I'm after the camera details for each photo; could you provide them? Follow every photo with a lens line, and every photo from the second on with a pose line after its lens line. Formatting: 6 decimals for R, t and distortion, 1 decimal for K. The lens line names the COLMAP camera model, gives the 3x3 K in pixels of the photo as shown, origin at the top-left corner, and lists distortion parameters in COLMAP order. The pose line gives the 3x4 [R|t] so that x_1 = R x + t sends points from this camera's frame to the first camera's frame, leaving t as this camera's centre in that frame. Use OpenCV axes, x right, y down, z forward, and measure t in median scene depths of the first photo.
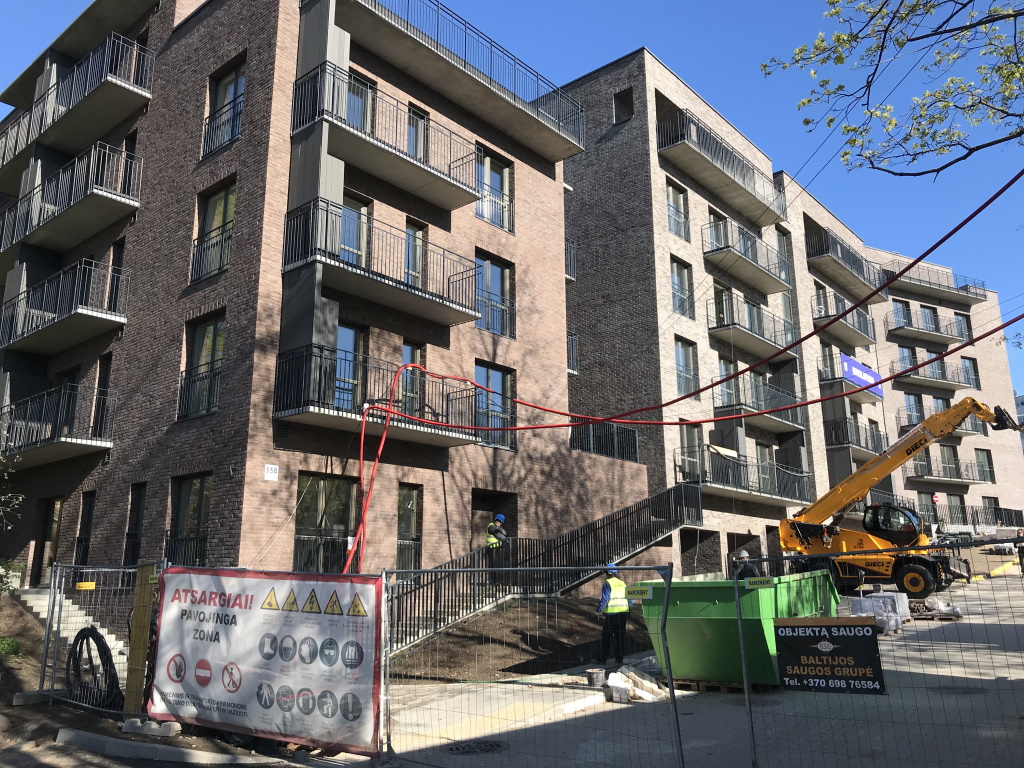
lens RADIAL K [[826.9, 0, 499.1], [0, 826.9, 381.4], [0, 0, 1]] dist [0.031837, -0.050836]
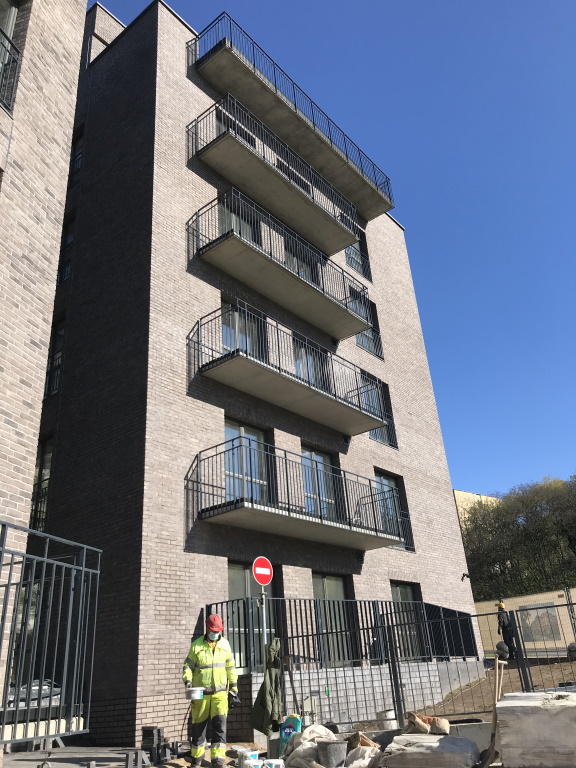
lens RADIAL K [[620.2, 0, 288.0], [0, 620.2, 384.0], [0, 0, 1]] dist [0.031837, -0.050836]
pose [[0.910117, 0.129635, 0.393550, 0.404805], [-0.037302, 0.971576, -0.233772, 0.119683], [-0.412669, 0.198080, 0.889083, 0.733980]]
